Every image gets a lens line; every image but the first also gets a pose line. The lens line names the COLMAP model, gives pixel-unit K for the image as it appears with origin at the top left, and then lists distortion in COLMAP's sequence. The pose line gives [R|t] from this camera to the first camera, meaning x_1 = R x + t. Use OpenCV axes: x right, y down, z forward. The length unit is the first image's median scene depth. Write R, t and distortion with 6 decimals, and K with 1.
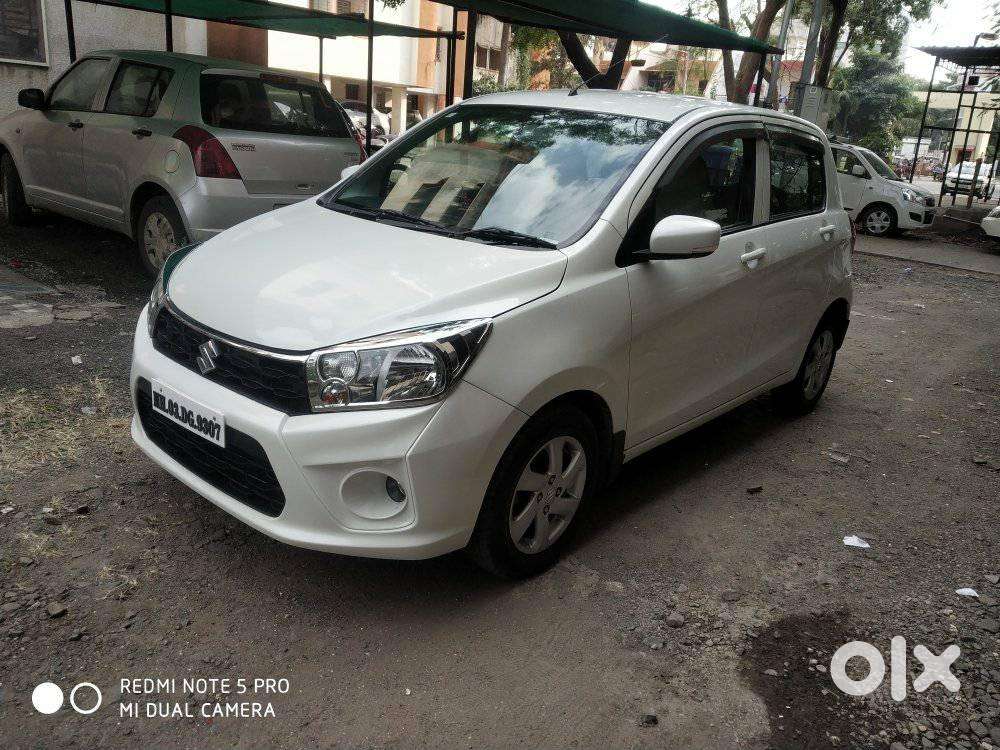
lens RADIAL K [[779.7, 0, 503.9], [0, 779.7, 378.8], [0, 0, 1]] dist [0.048598, -0.066701]
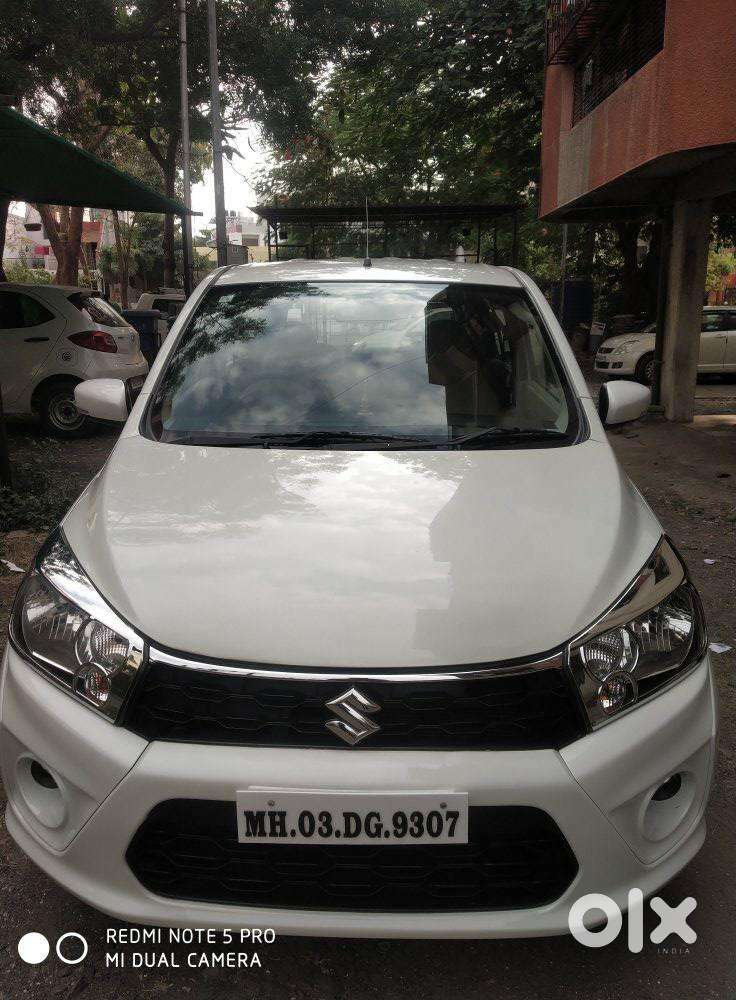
lens RADIAL K [[778.7, 0, 361.6], [0, 778.7, 499.2], [0, 0, 1]] dist [0.055766, -0.079738]
pose [[0.770729, -0.230052, 0.594183, -0.577977], [0.256215, 0.965726, 0.041560, -0.177827], [-0.583379, 0.120207, 0.803255, 0.404525]]
